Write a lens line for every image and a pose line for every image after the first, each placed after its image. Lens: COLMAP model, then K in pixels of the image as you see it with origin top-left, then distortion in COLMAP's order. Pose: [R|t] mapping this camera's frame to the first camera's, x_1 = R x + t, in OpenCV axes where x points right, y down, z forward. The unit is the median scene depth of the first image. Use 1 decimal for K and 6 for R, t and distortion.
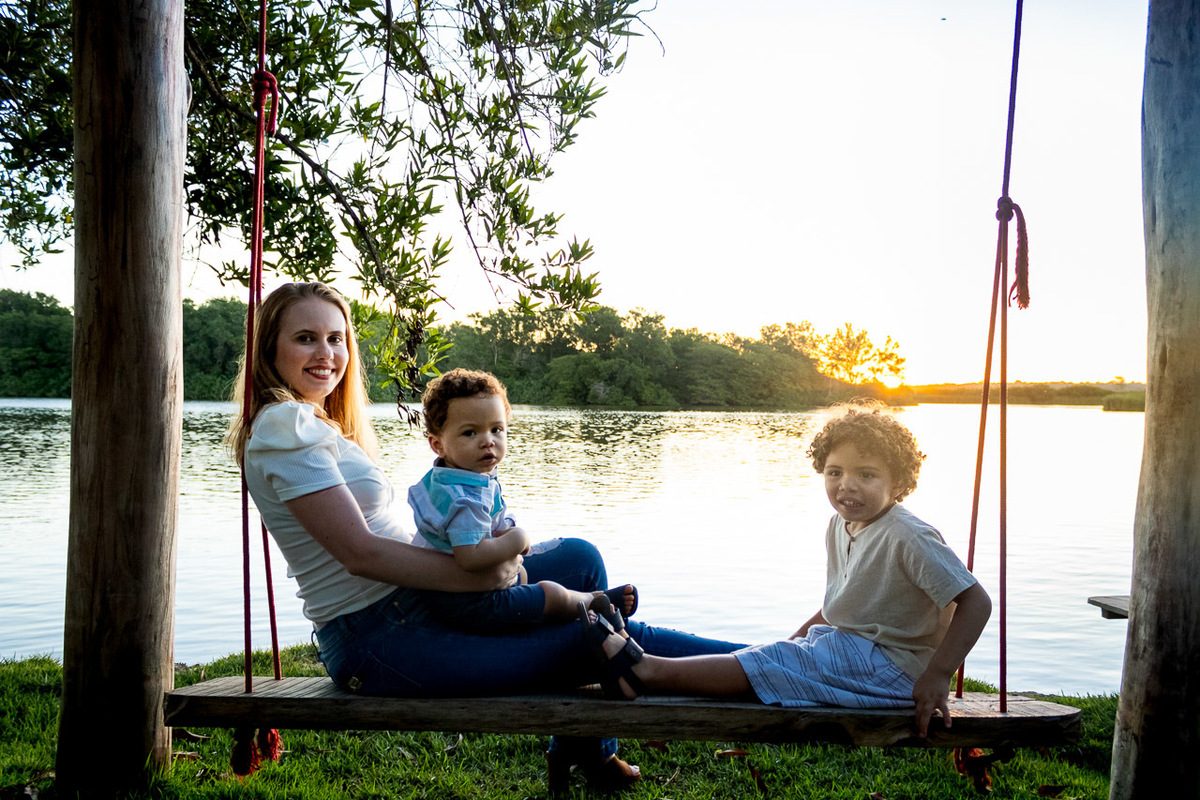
lens RADIAL K [[961.0, 0, 604.6], [0, 961.0, 424.3], [0, 0, 1]] dist [0.003243, -0.029008]
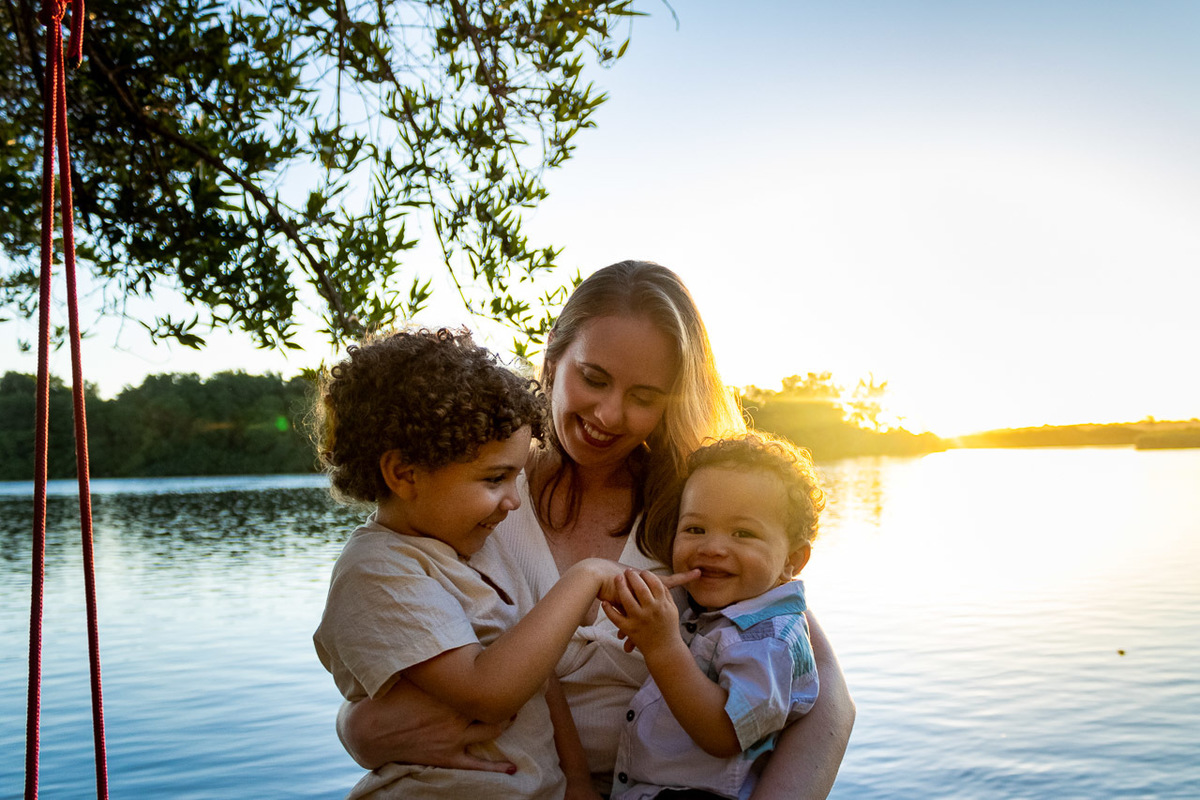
lens RADIAL K [[993.2, 0, 618.0], [0, 993.2, 429.8], [0, 0, 1]] dist [-0.043139, 0.002602]
pose [[0.999208, -0.039586, -0.004078, 0.002000], [0.039299, 0.997689, -0.055432, -0.007787], [0.006263, 0.055227, 0.998454, 0.151319]]
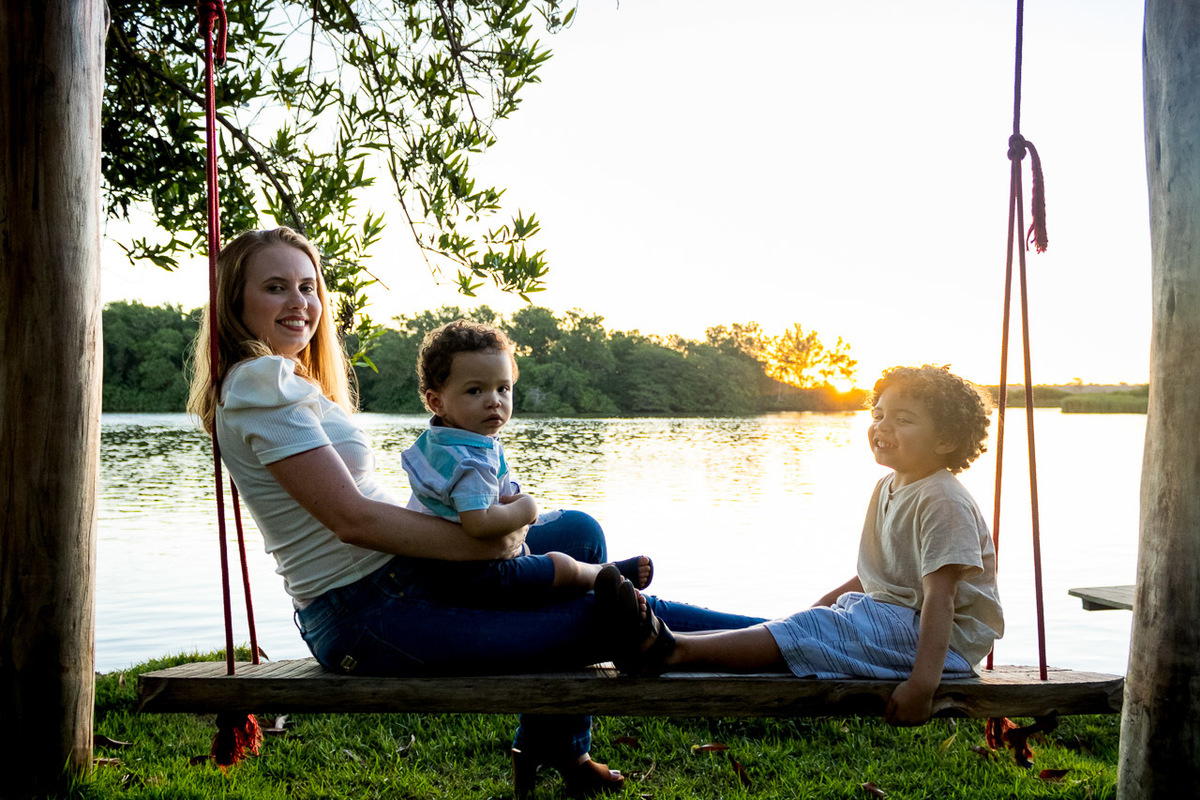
lens RADIAL K [[1027.6, 0, 589.1], [0, 1027.6, 429.0], [0, 0, 1]] dist [-0.006287, -0.019765]
pose [[0.998826, -0.011173, 0.047134, -0.012860], [0.011374, 0.999927, -0.004013, 0.019270], [-0.047086, 0.004544, 0.998881, 0.010341]]
